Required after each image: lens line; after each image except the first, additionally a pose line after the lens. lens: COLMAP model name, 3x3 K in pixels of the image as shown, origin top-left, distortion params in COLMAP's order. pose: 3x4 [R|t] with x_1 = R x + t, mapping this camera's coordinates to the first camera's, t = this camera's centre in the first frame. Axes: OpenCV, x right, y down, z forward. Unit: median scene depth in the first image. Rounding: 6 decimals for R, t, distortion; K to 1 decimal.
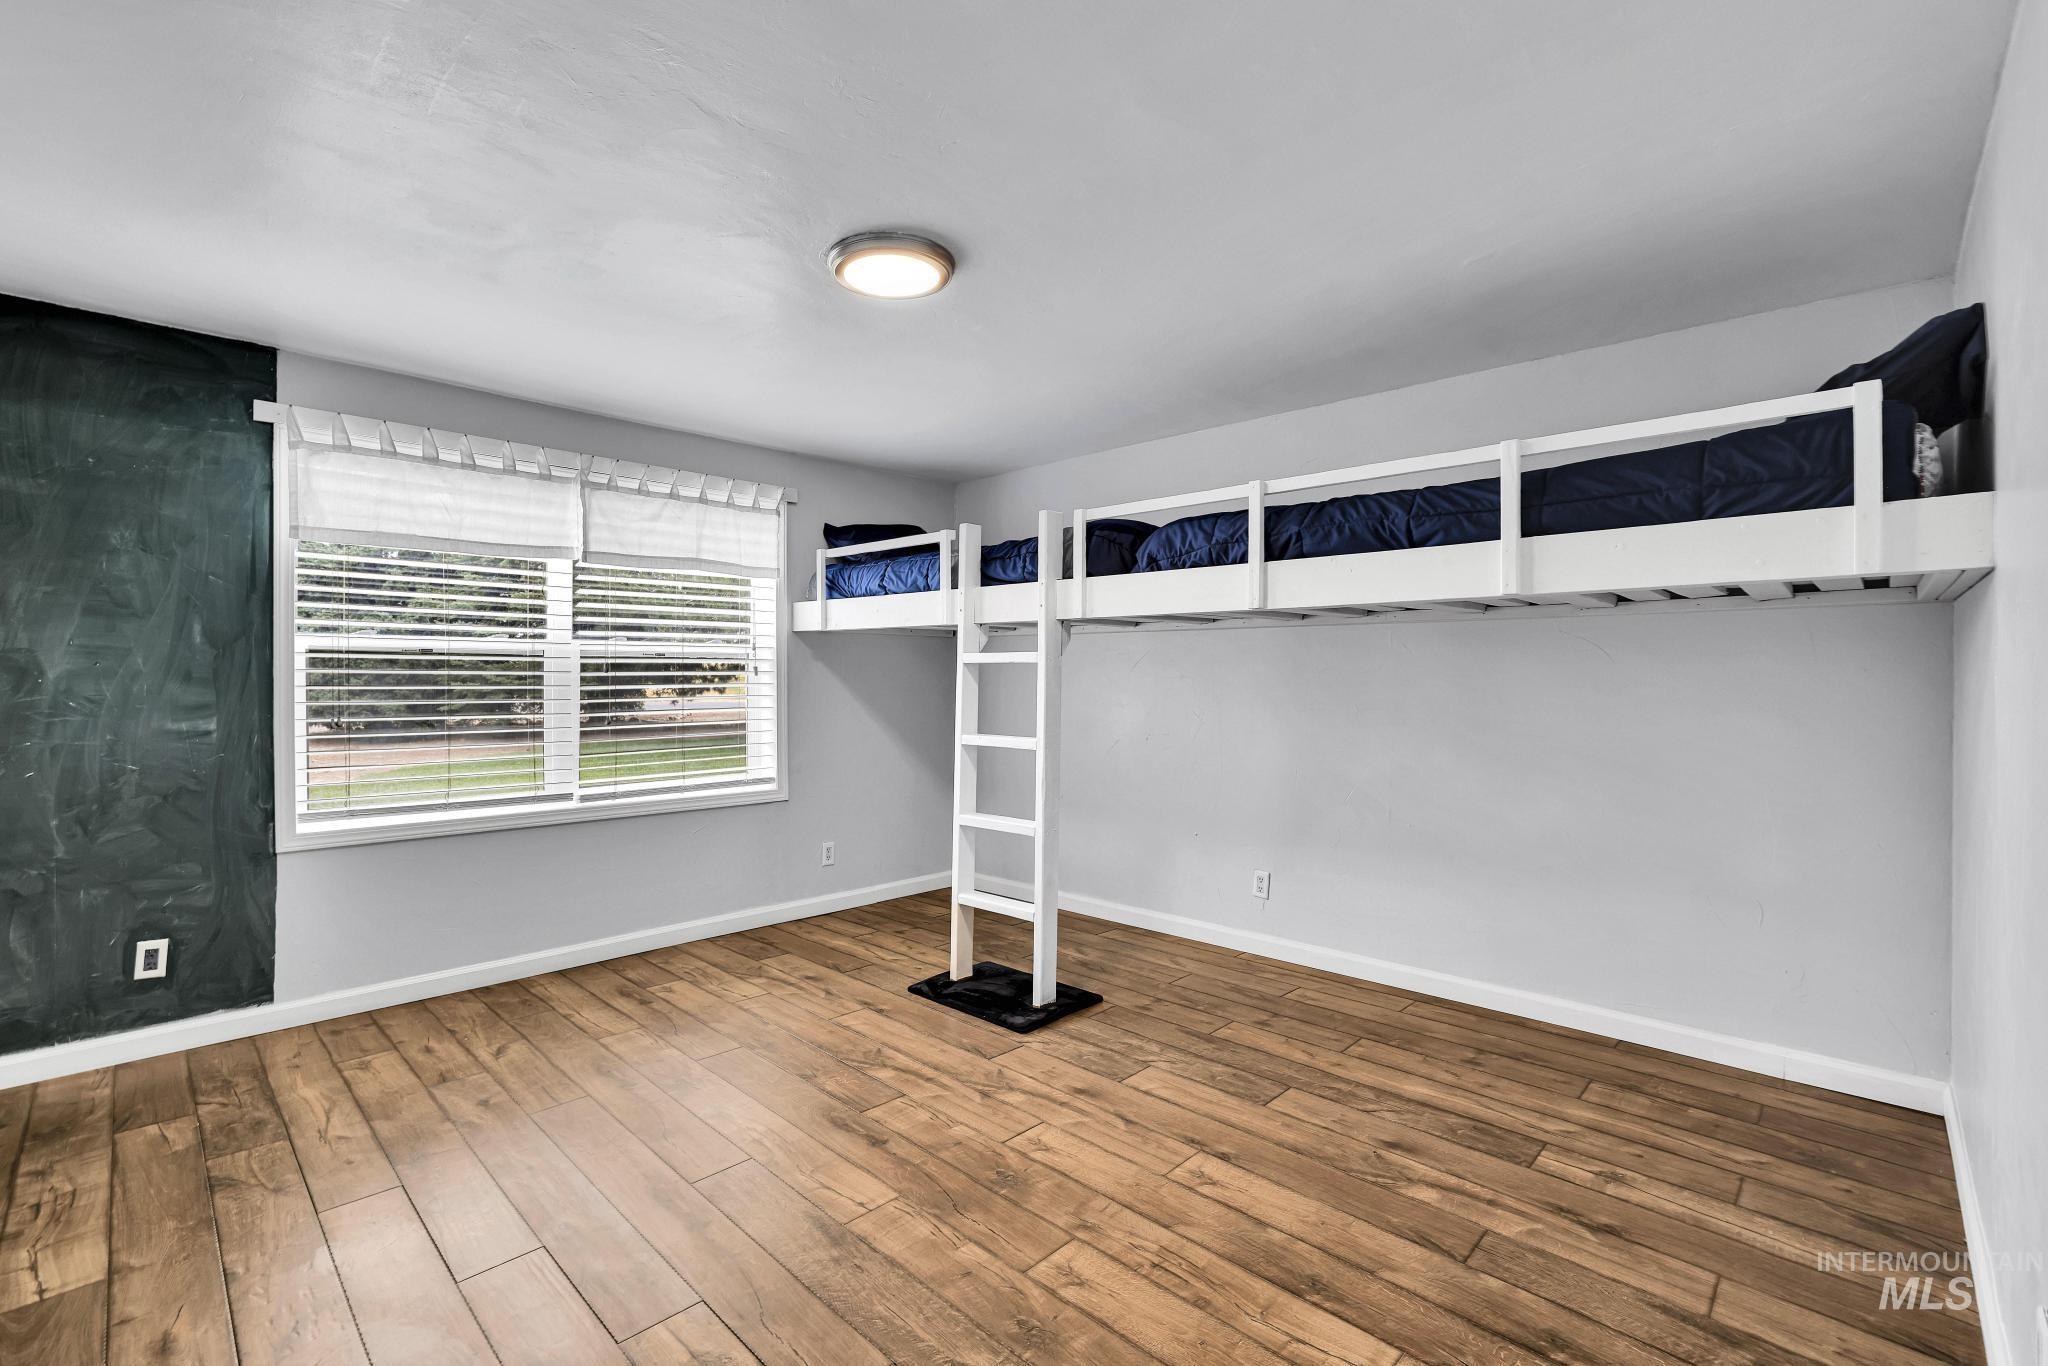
lens RADIAL K [[895.2, 0, 990.7], [0, 895.2, 671.0], [0, 0, 1]] dist [-0.034927, 0.013376]
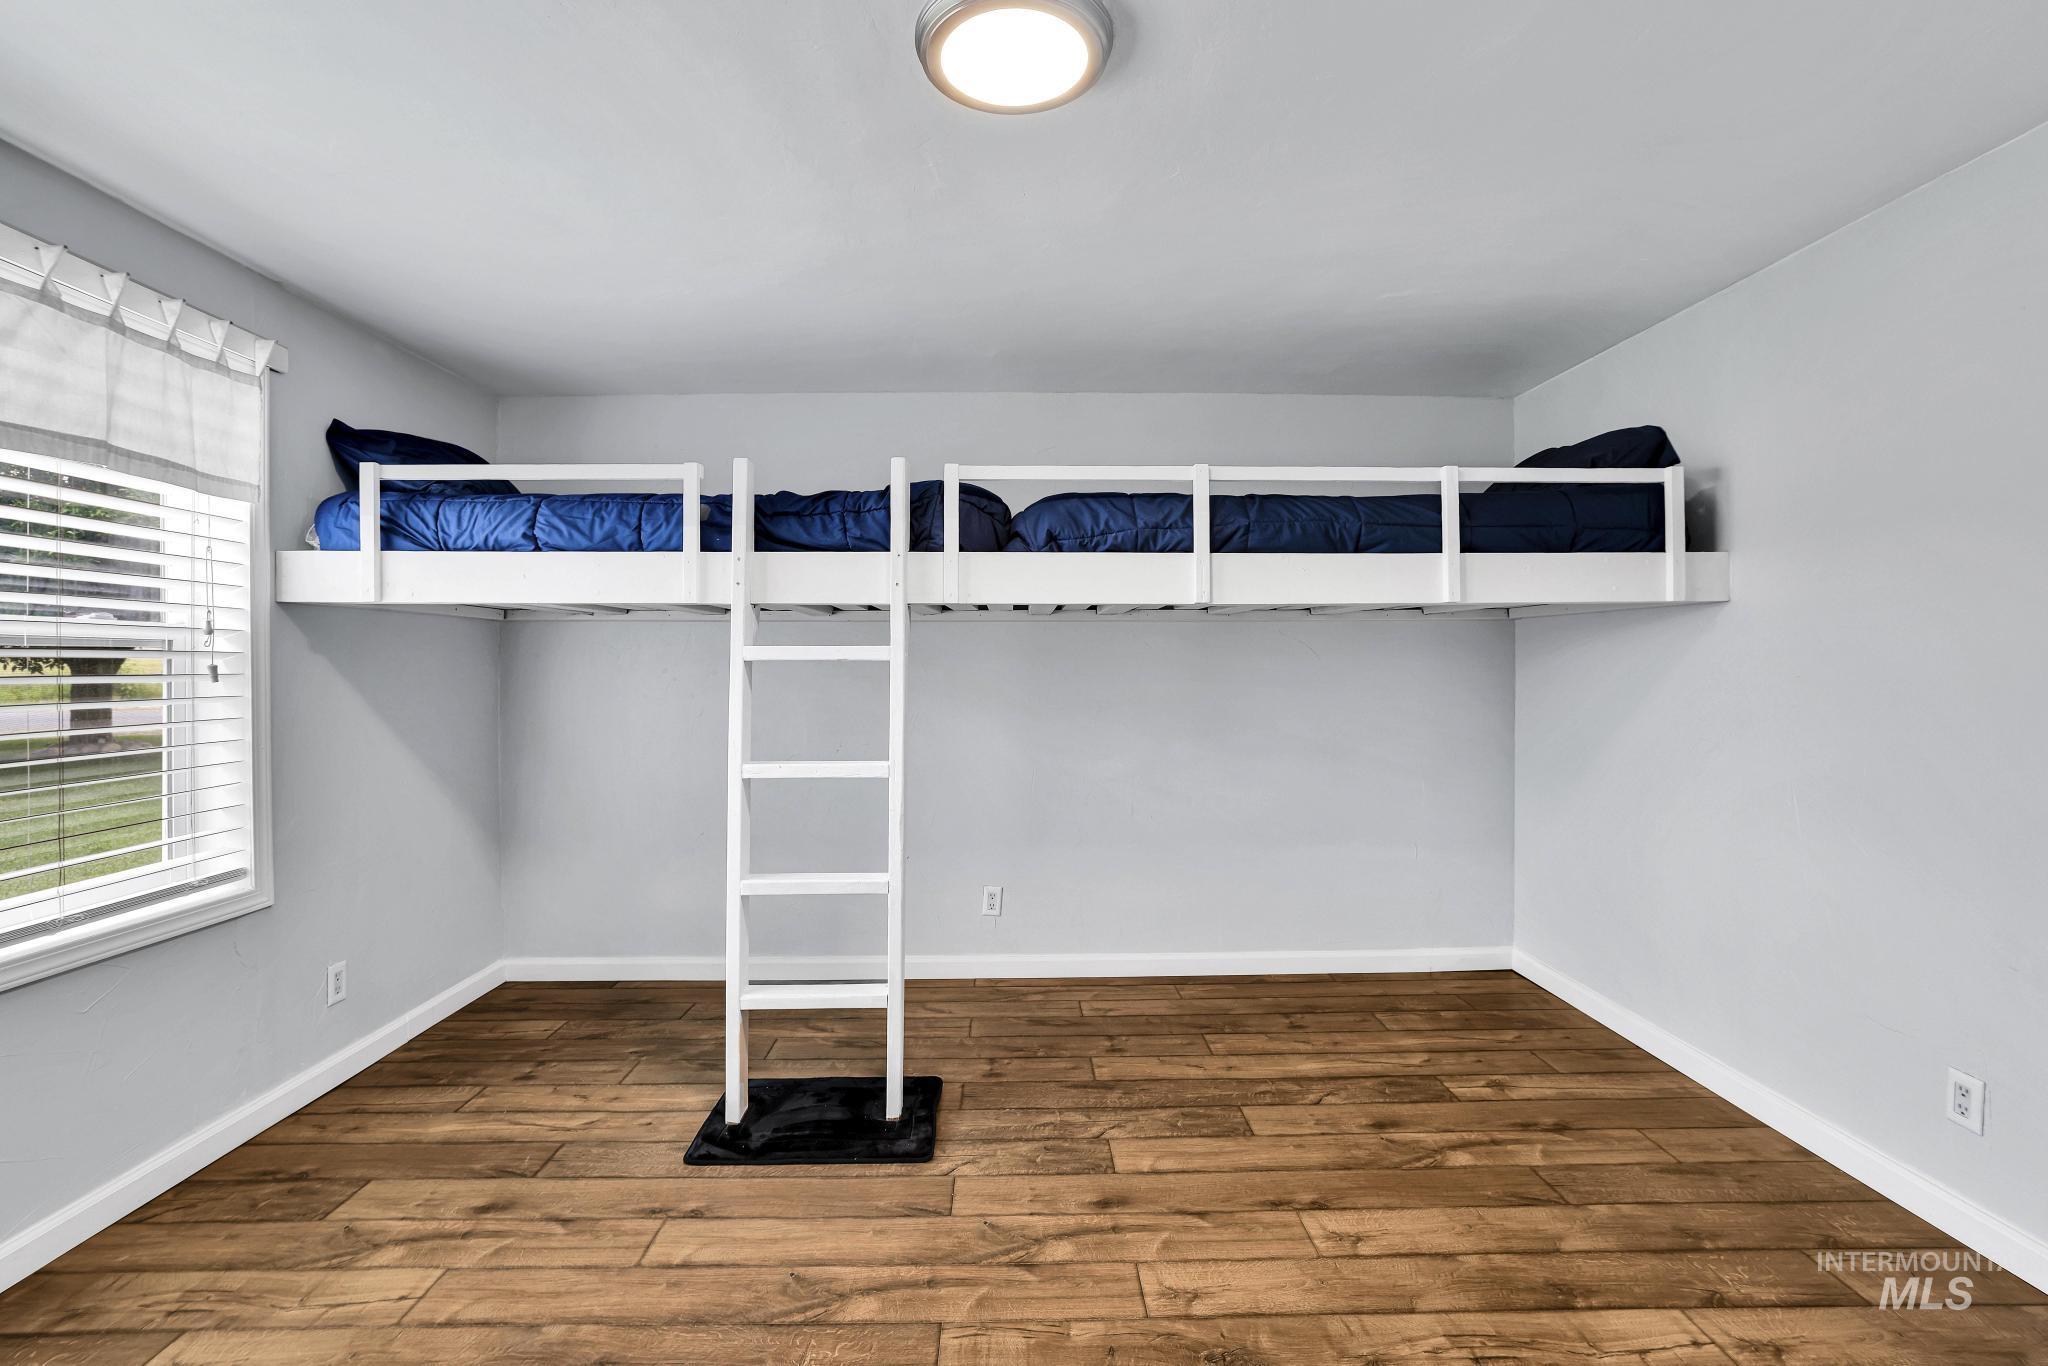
lens RADIAL K [[895.2, 0, 1007.8], [0, 895.2, 668.2], [0, 0, 1]] dist [-0.034927, 0.013376]
pose [[0.699312, -0.000875, 0.714816, -0.434396], [0.003427, 0.999992, -0.002130, -0.000442], [-0.714809, 0.003939, 0.699309, 0.426057]]
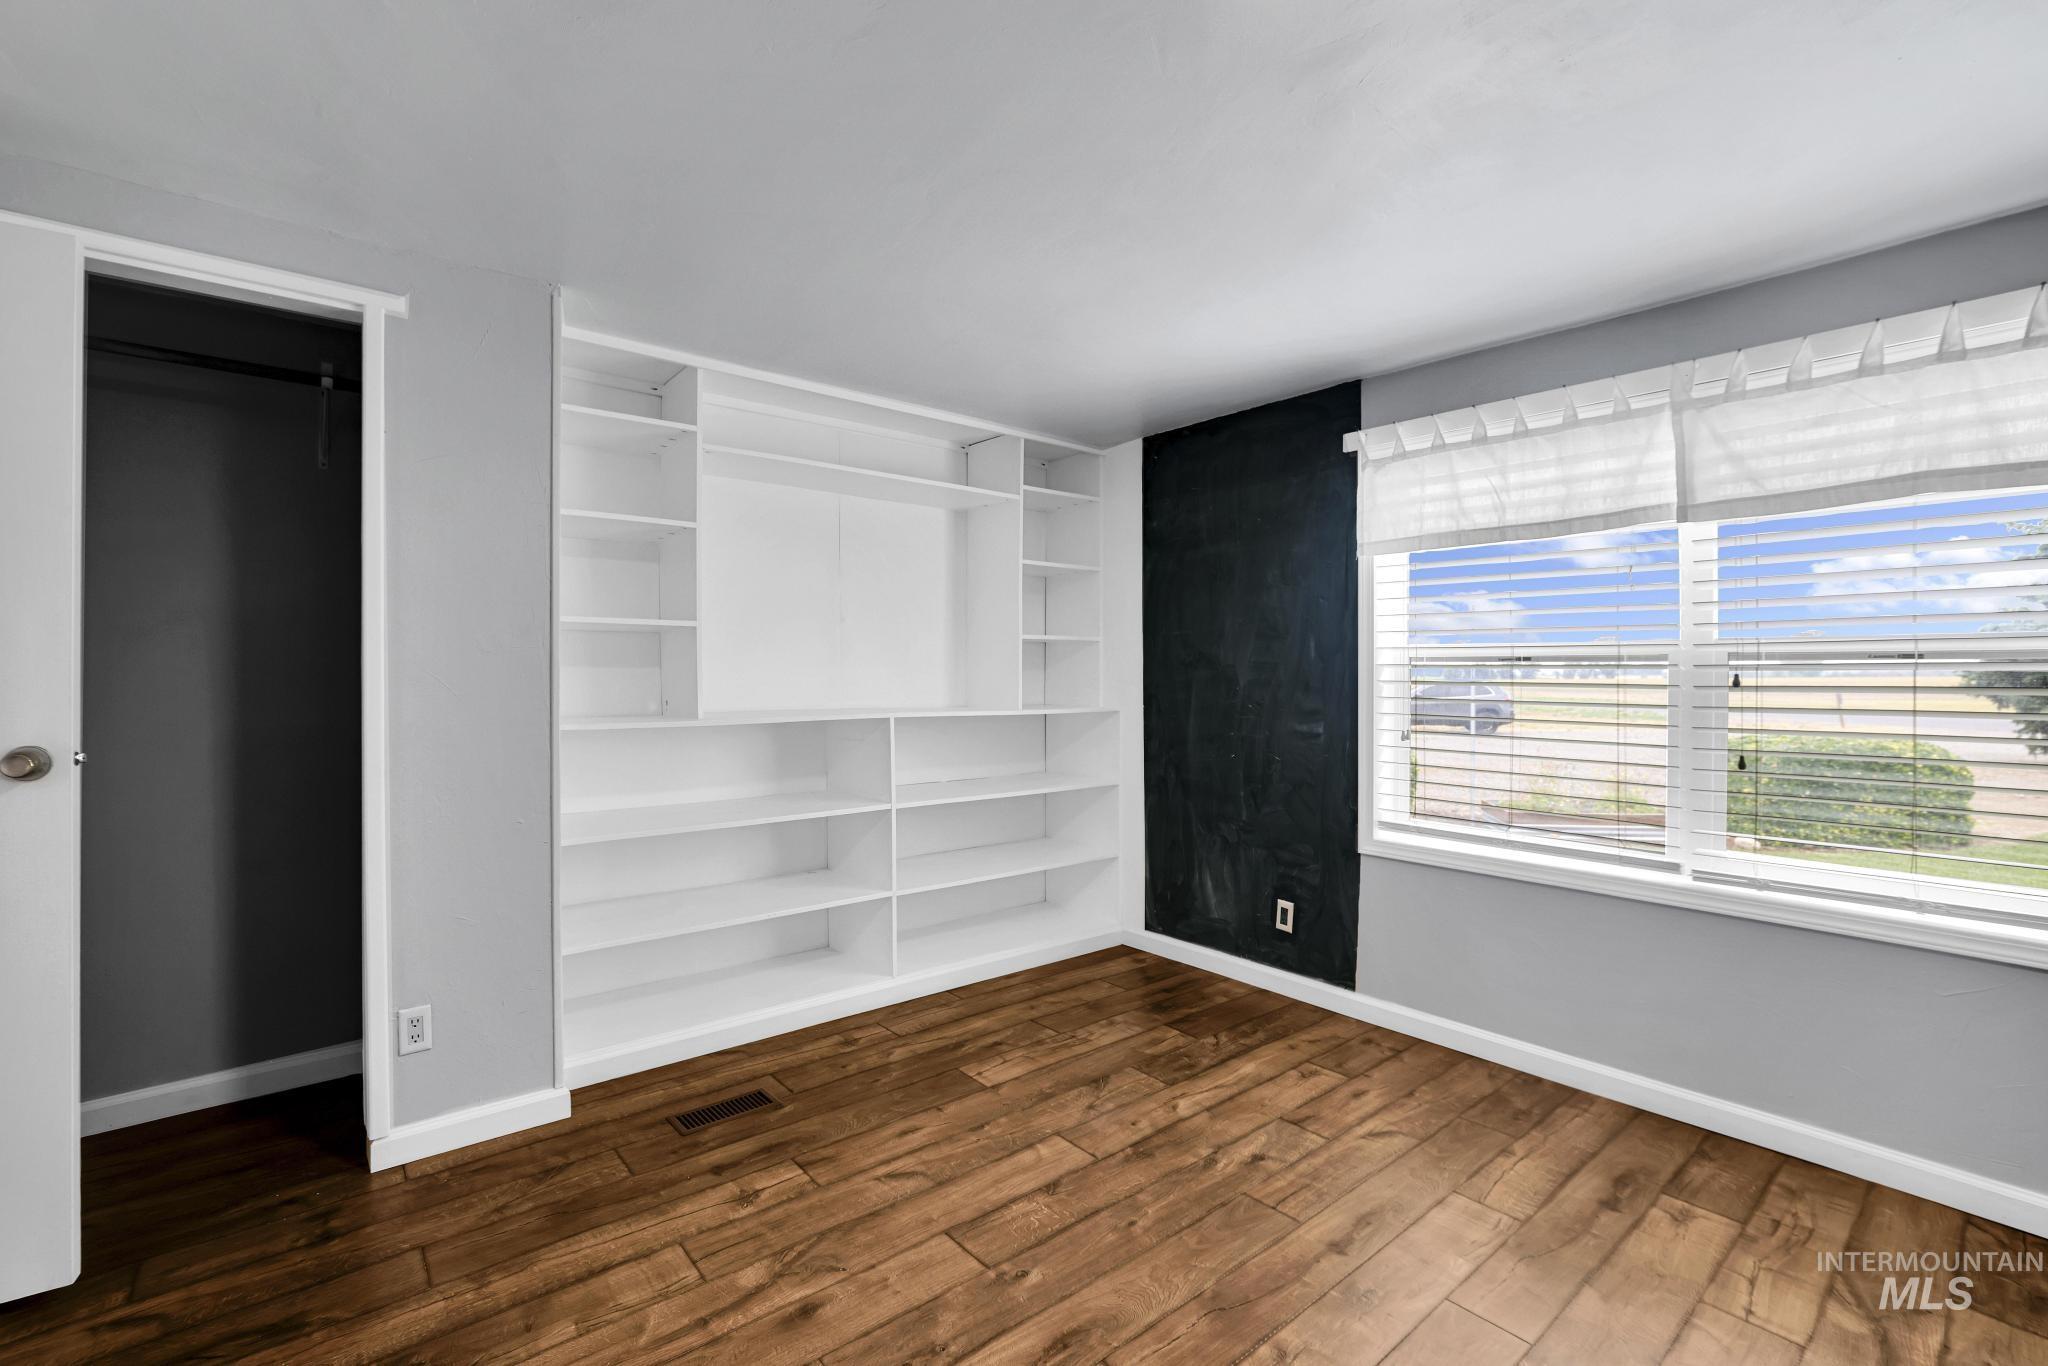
lens RADIAL K [[895.2, 0, 1021.4], [0, 895.2, 671.5], [0, 0, 1]] dist [-0.034927, 0.013376]
pose [[-0.072231, -0.002471, -0.997385, 0.294590], [-0.000118, 0.999997, -0.002469, -0.009994], [0.997388, -0.000060, -0.072231, 0.671665]]
